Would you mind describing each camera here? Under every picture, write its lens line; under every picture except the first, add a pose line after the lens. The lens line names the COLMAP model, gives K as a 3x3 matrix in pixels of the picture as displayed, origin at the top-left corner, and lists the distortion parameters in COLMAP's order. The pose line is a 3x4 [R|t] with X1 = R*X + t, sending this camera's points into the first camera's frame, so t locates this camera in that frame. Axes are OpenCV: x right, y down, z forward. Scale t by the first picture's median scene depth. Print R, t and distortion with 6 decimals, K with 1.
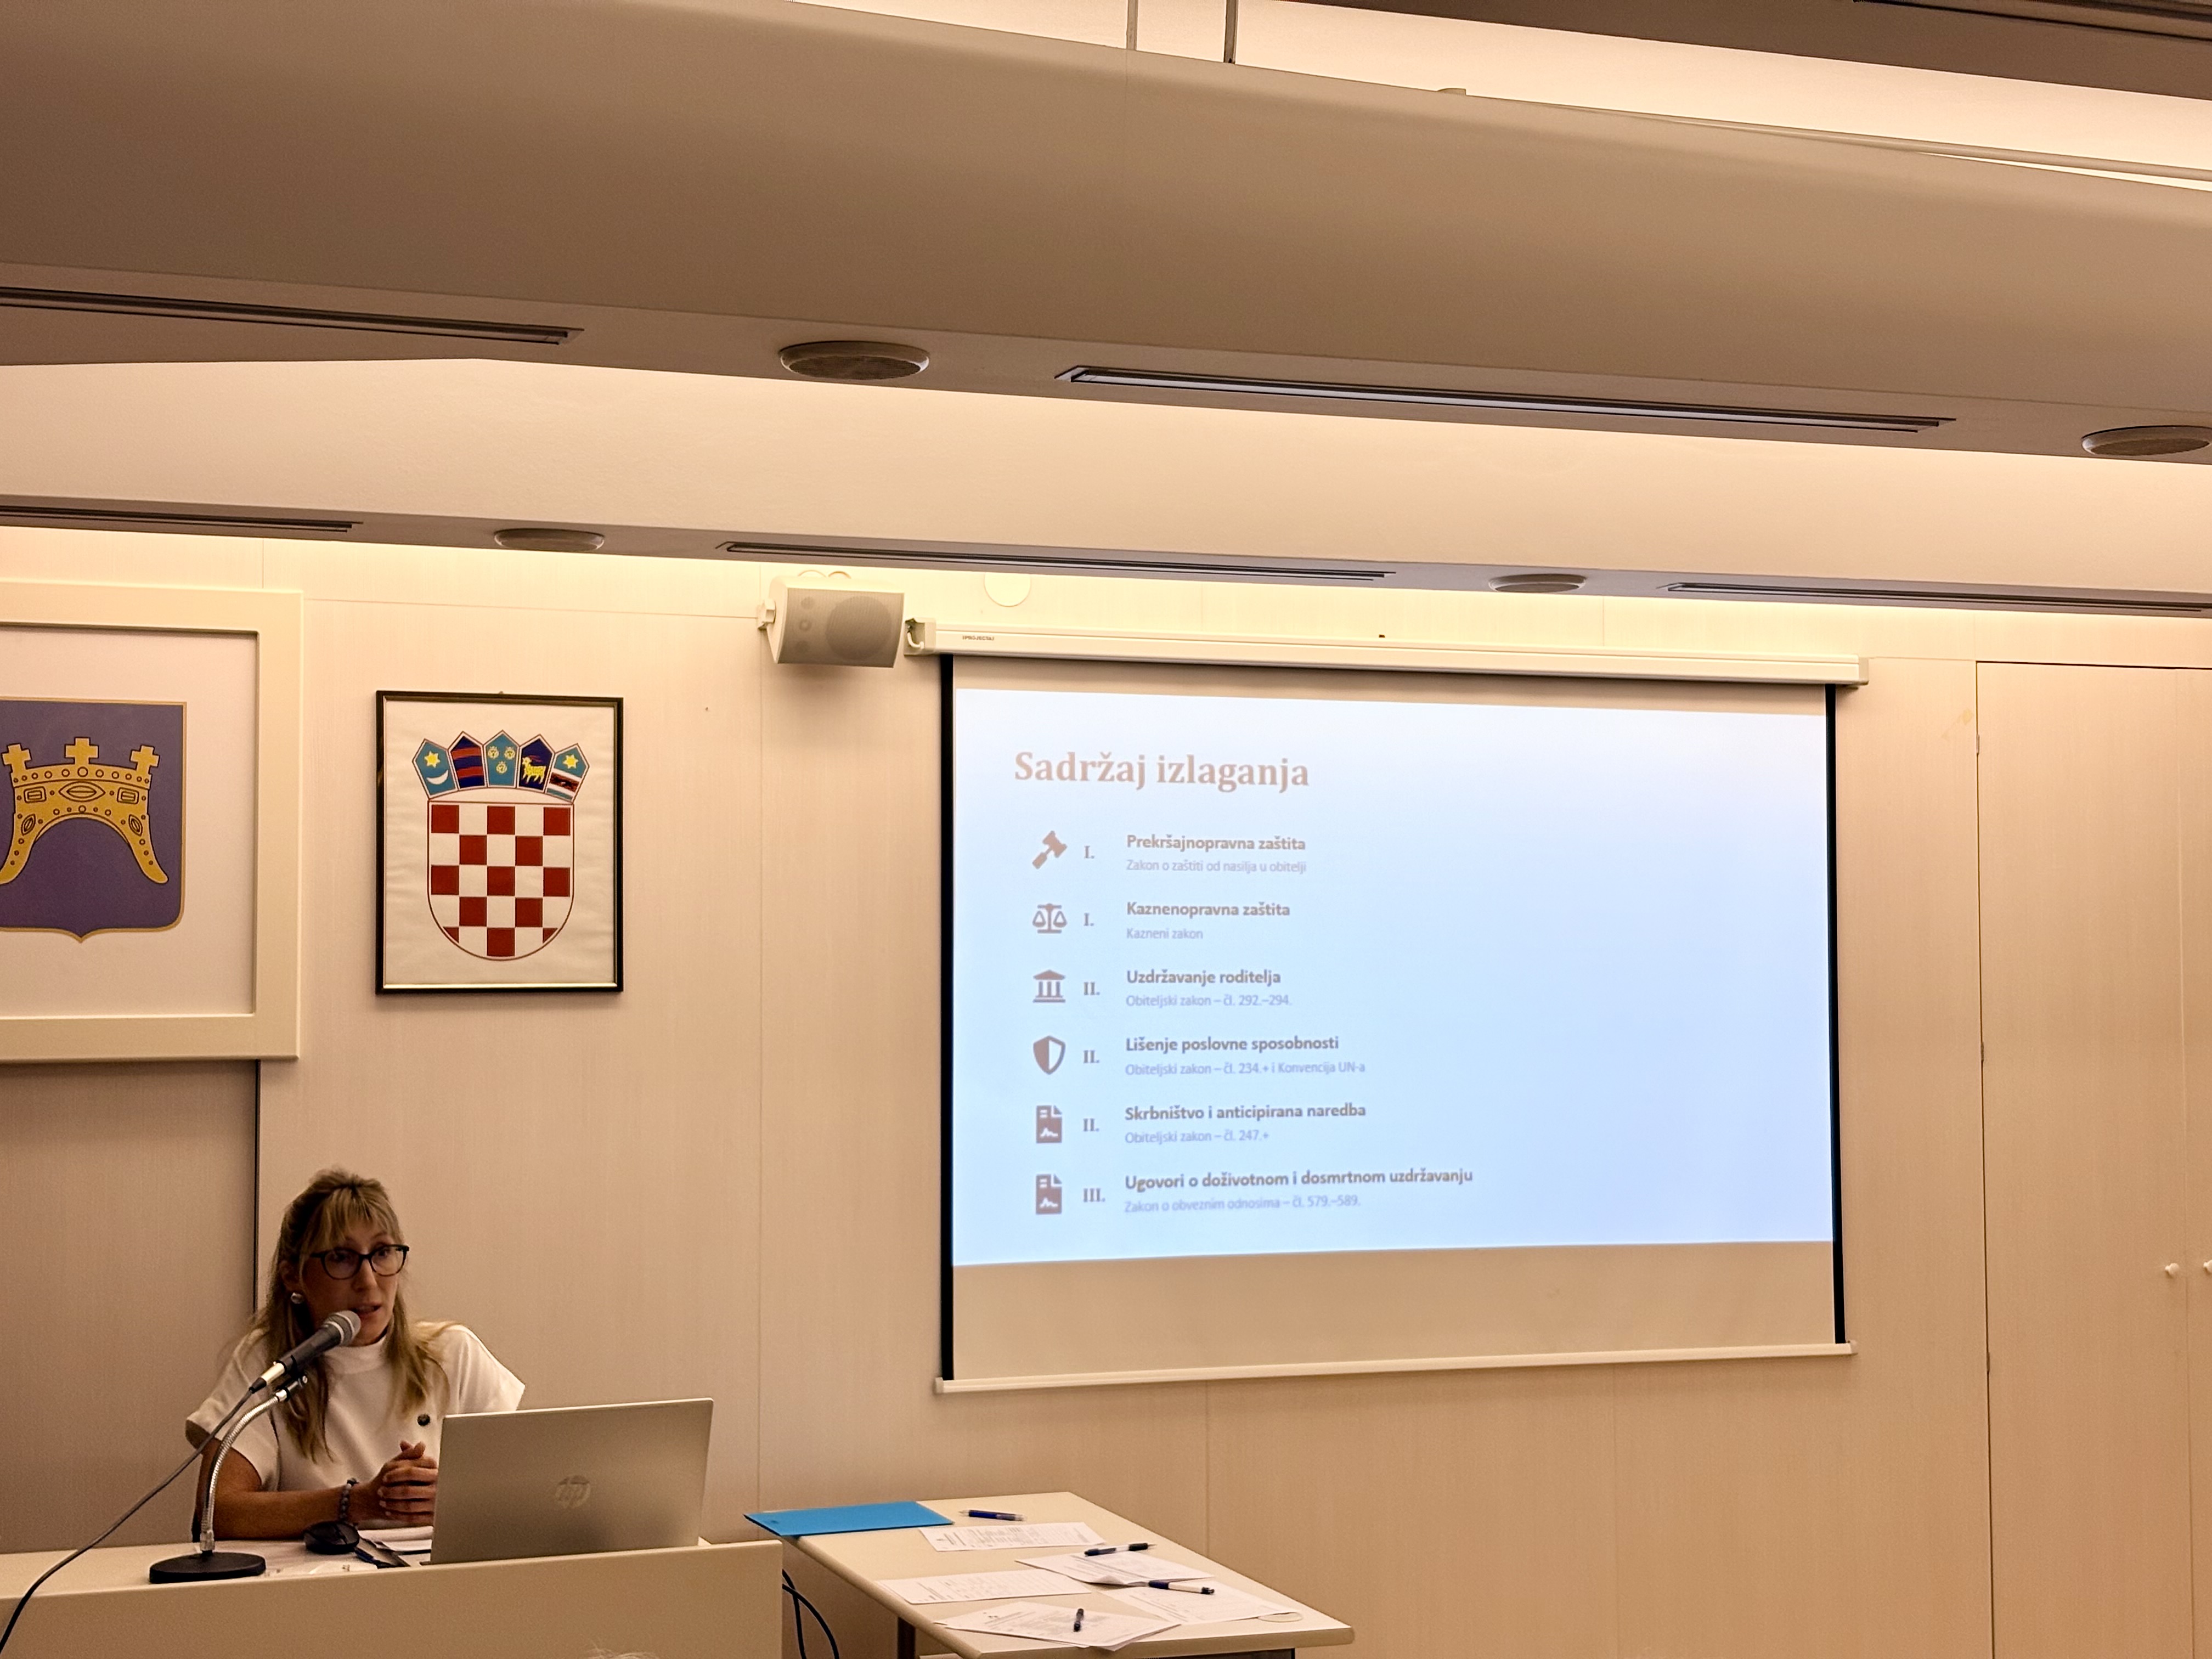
lens RADIAL K [[3352.2, 0, 1120.4], [0, 3352.2, 839.8], [0, 0, 1]] dist [0.259043, -1.021972]
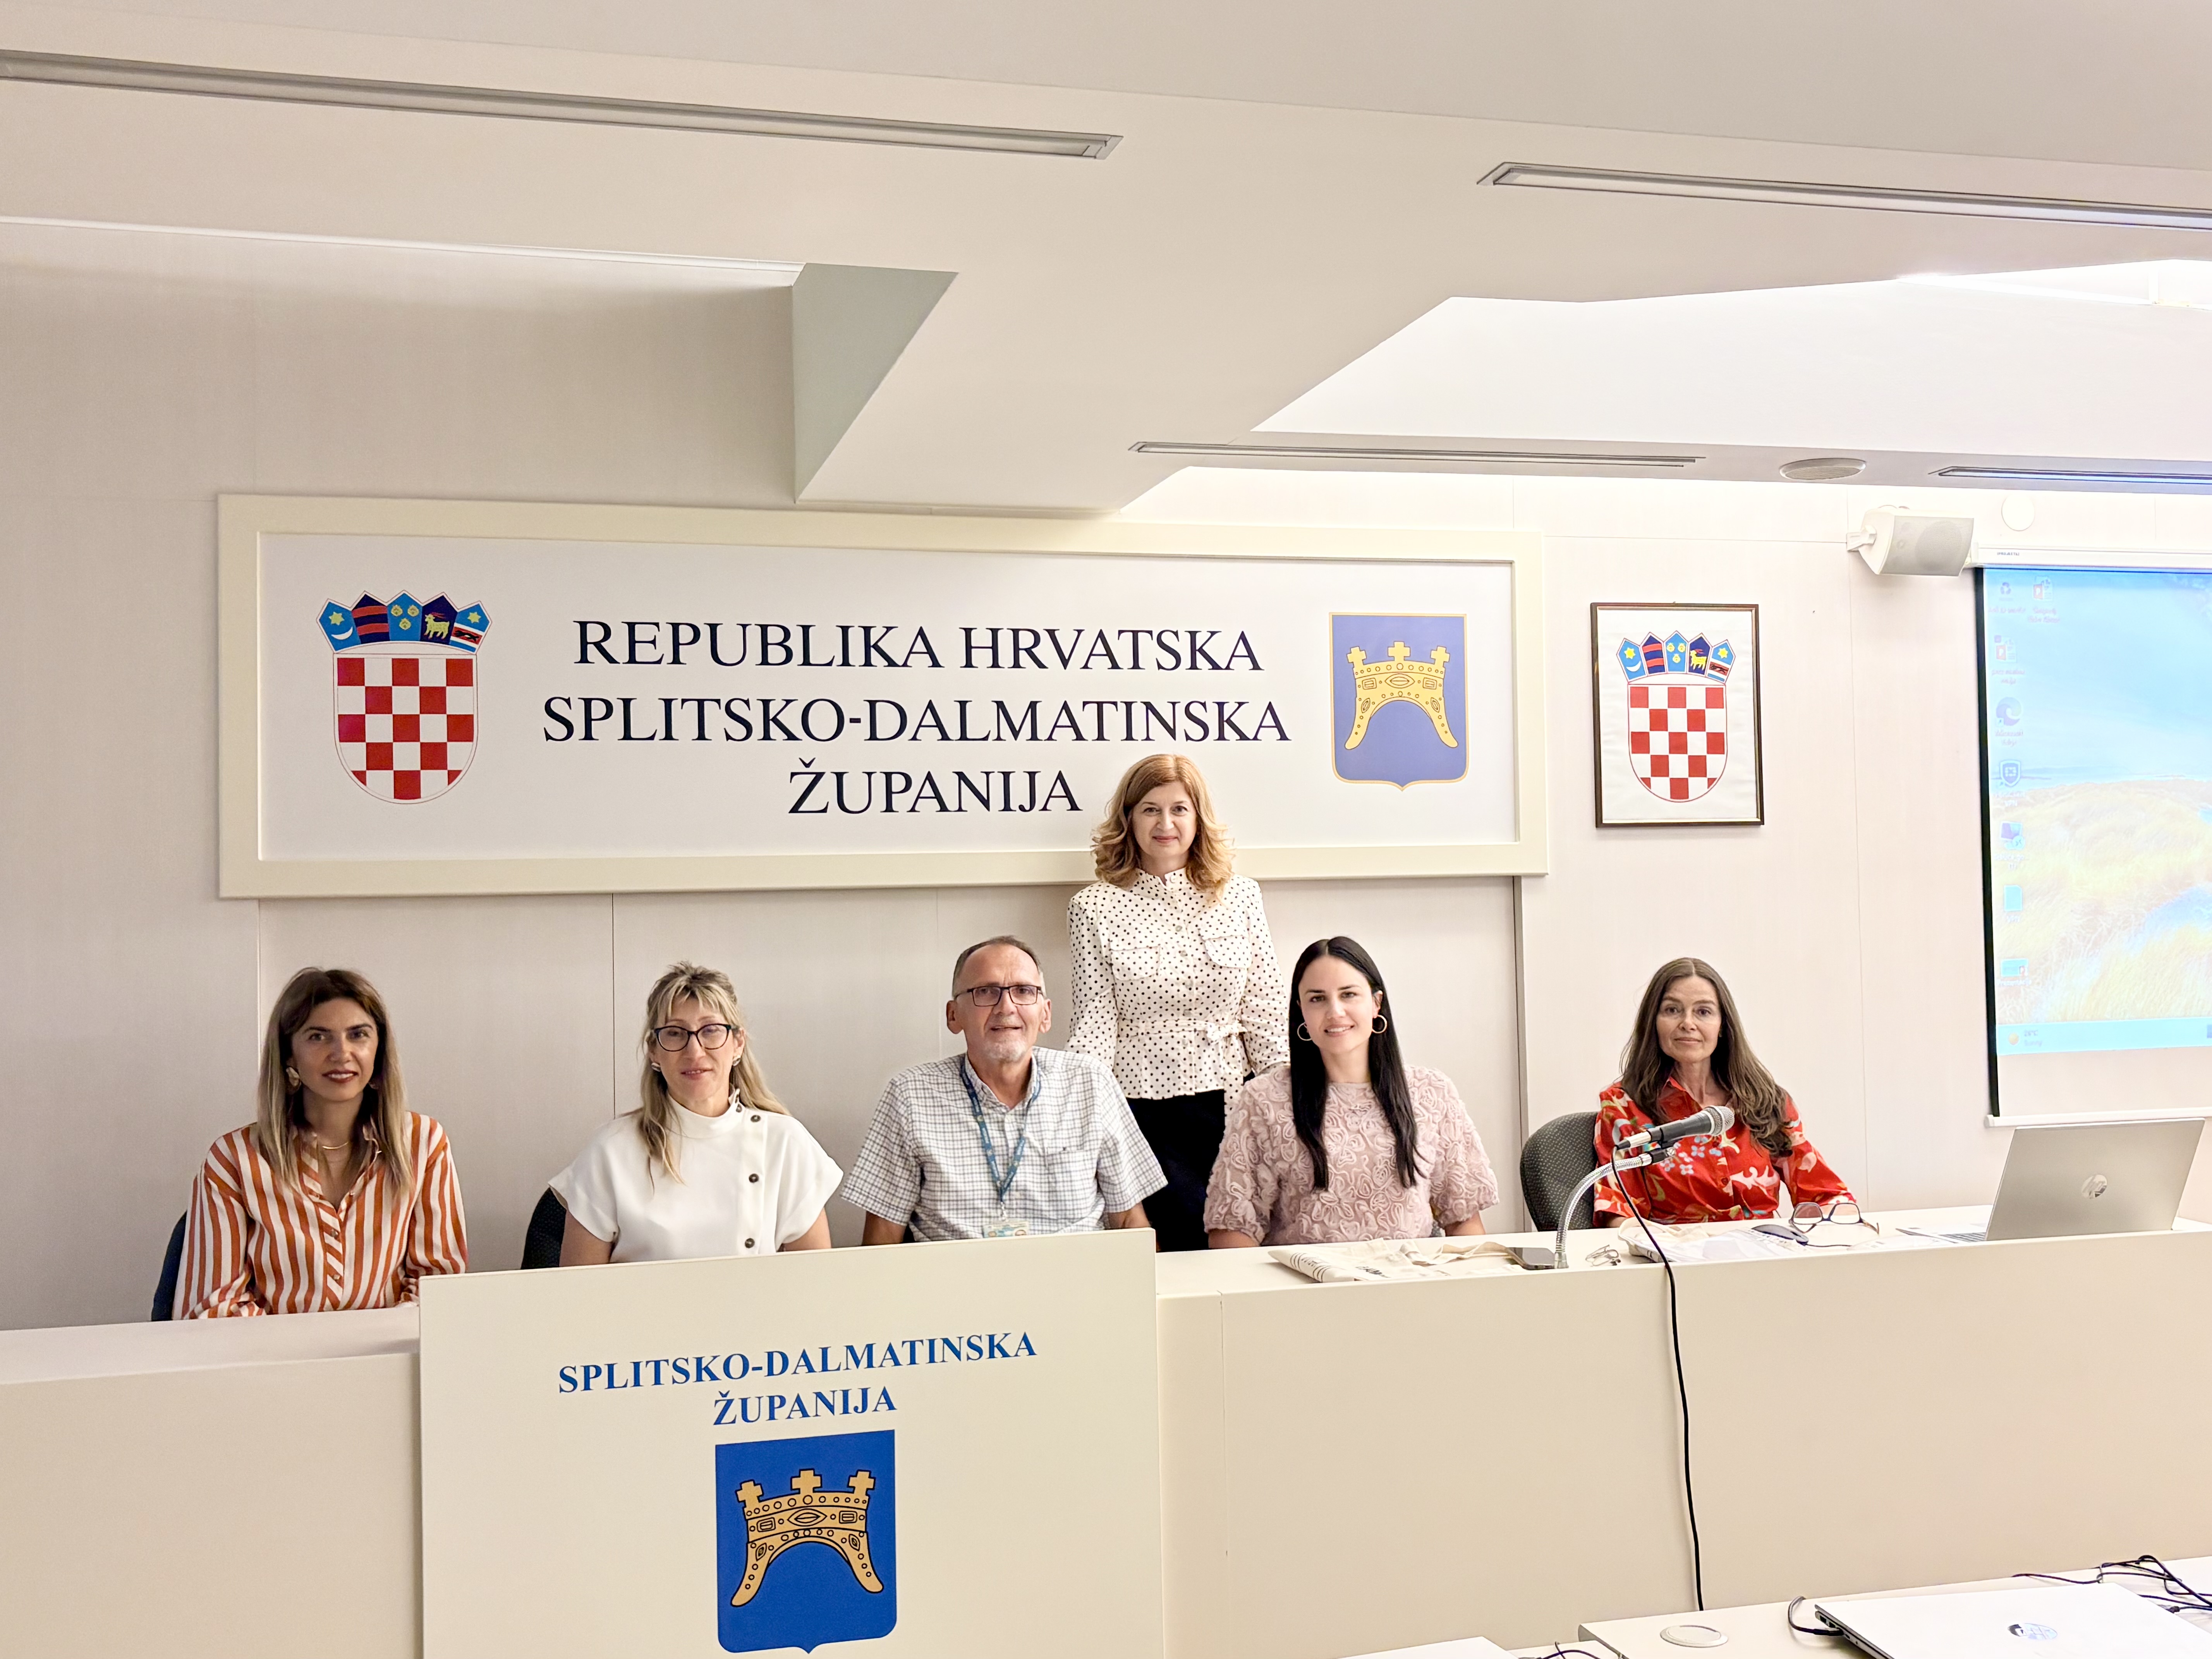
lens RADIAL K [[2196.6, 0, 1112.7], [0, 2196.6, 839.0], [0, 0, 1]] dist [0.260815, -1.034886]
pose [[0.993944, -0.017052, -0.108561, -0.312701], [0.019421, 0.999595, 0.020804, 0.027735], [0.108162, -0.022786, 0.993872, 0.098362]]
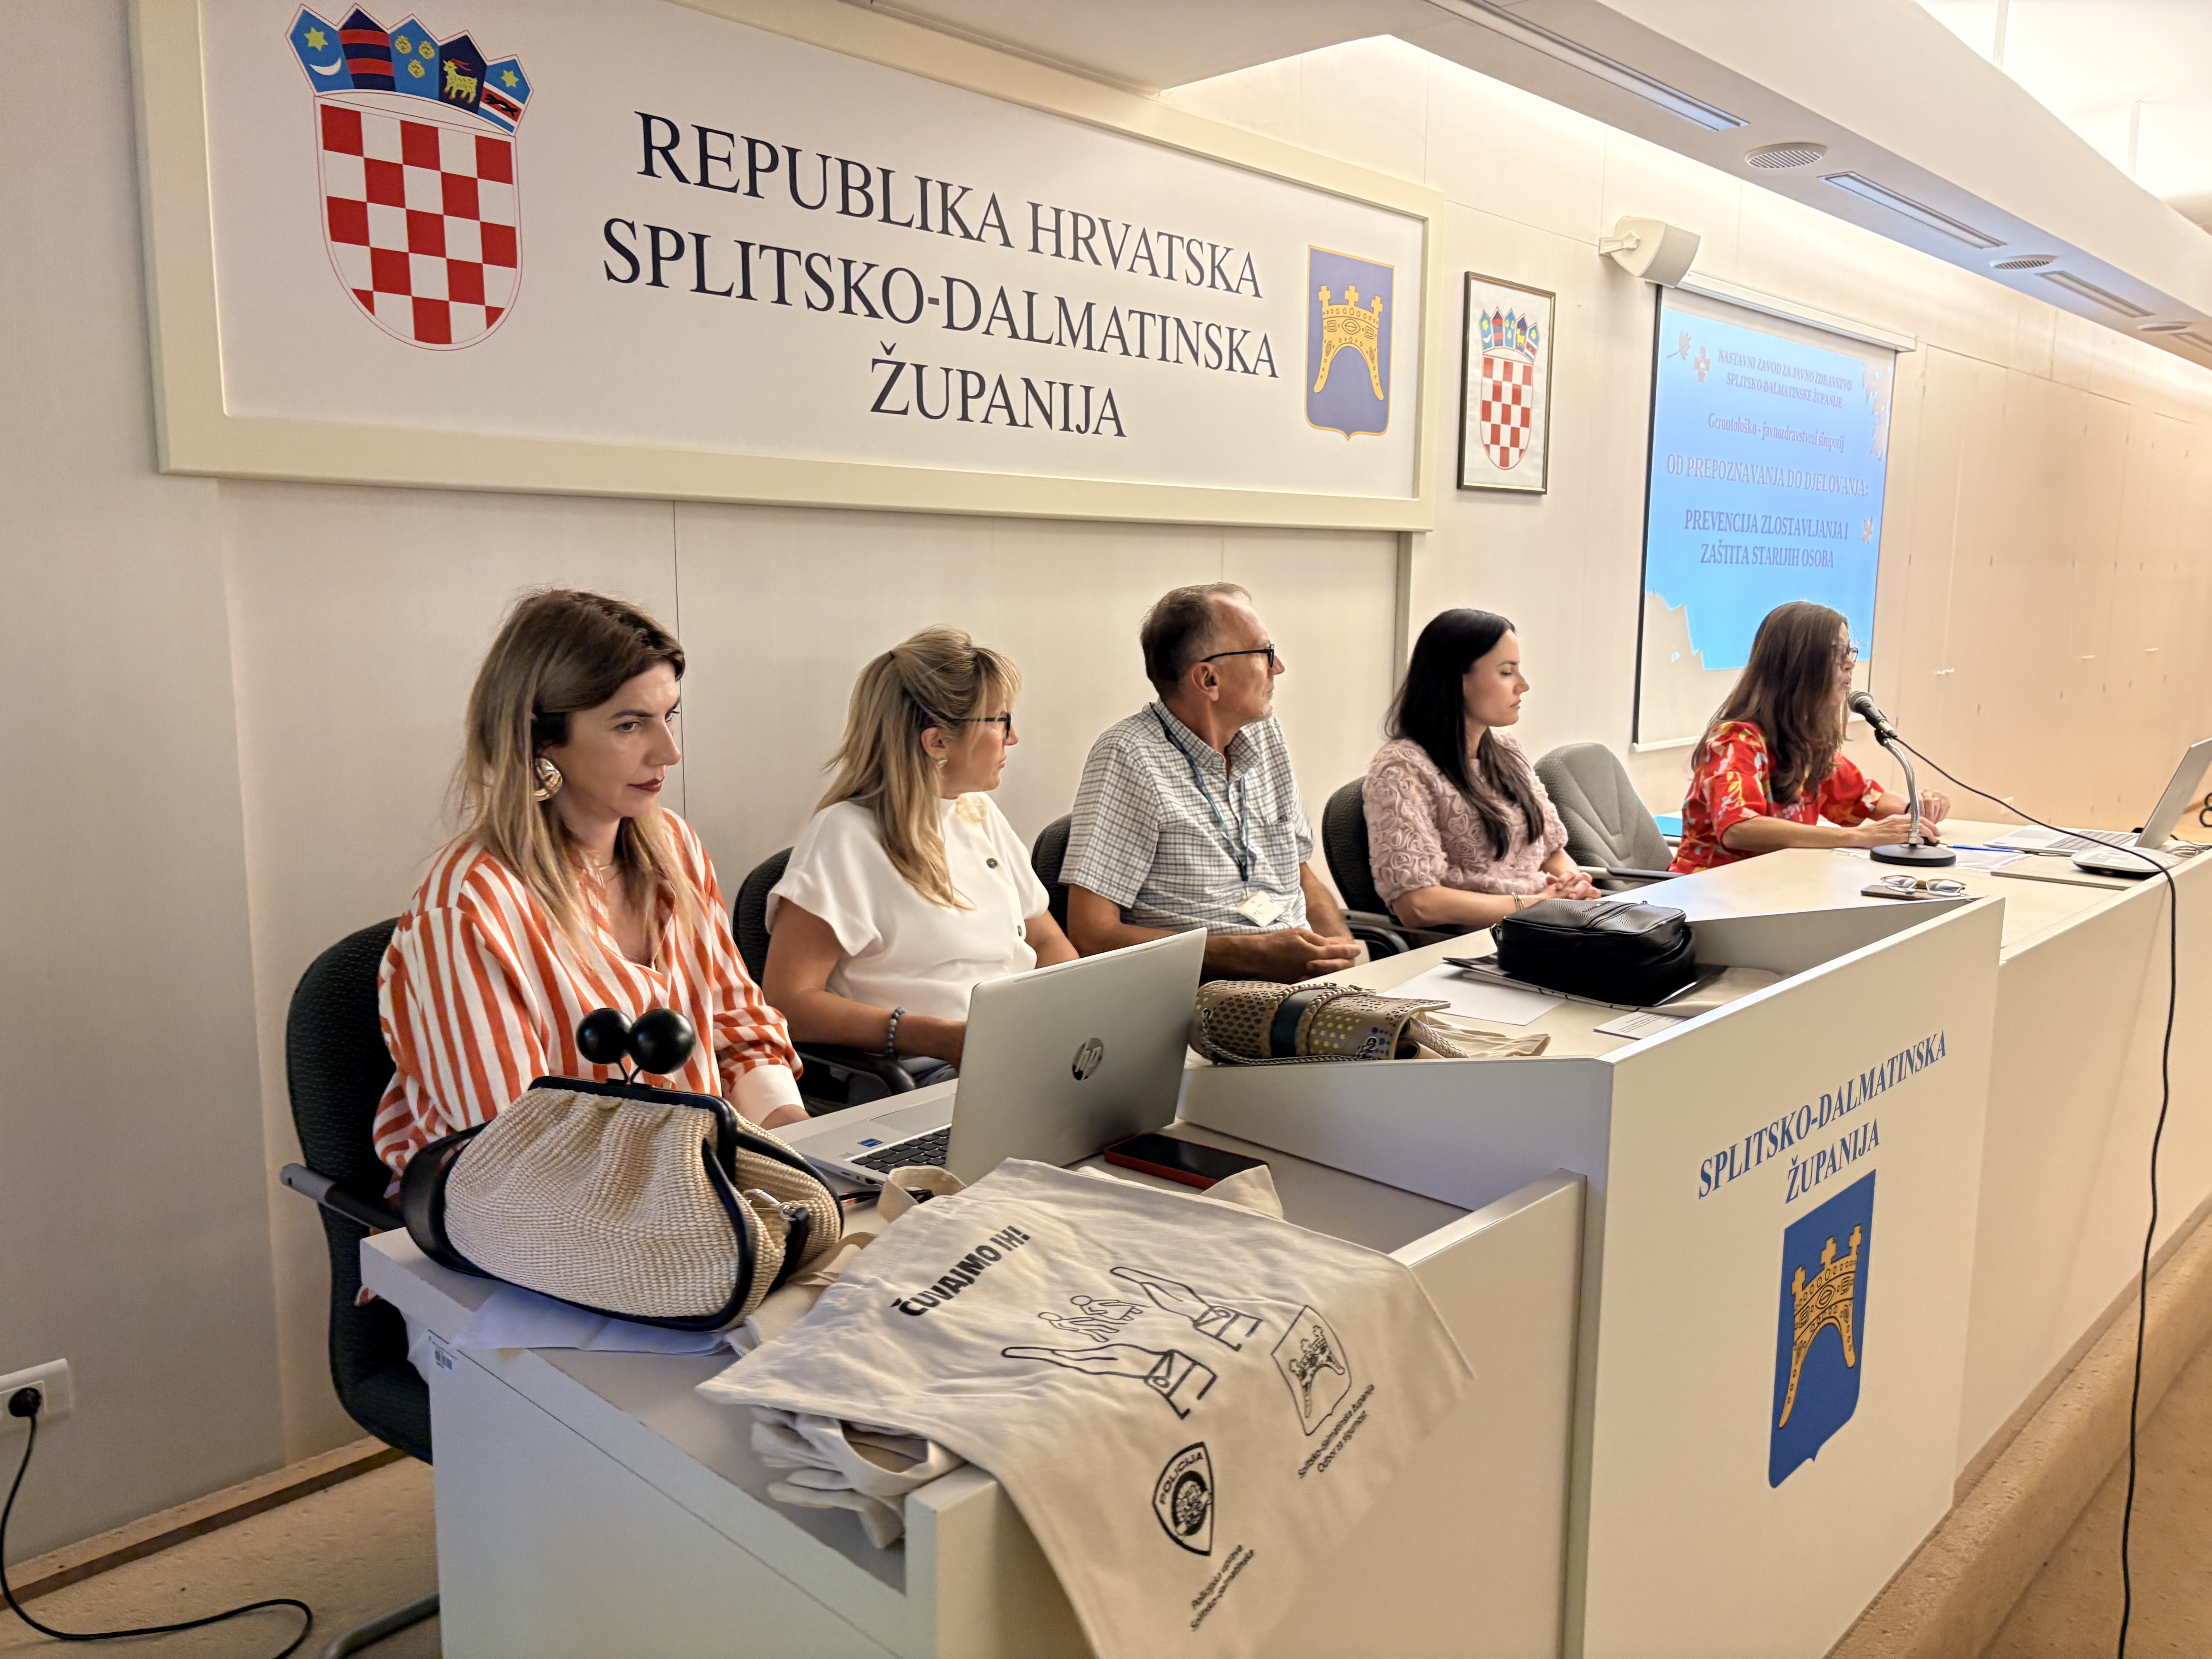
lens RADIAL K [[1686.5, 0, 1106.0], [0, 1686.5, 829.5], [0, 0, 1]] dist [0.002428, 0.048408]
pose [[0.903940, -0.053006, 0.424362, -0.665990], [-0.029224, 0.982314, 0.184948, 0.059298], [-0.426660, -0.179583, 0.886404, 0.391872]]
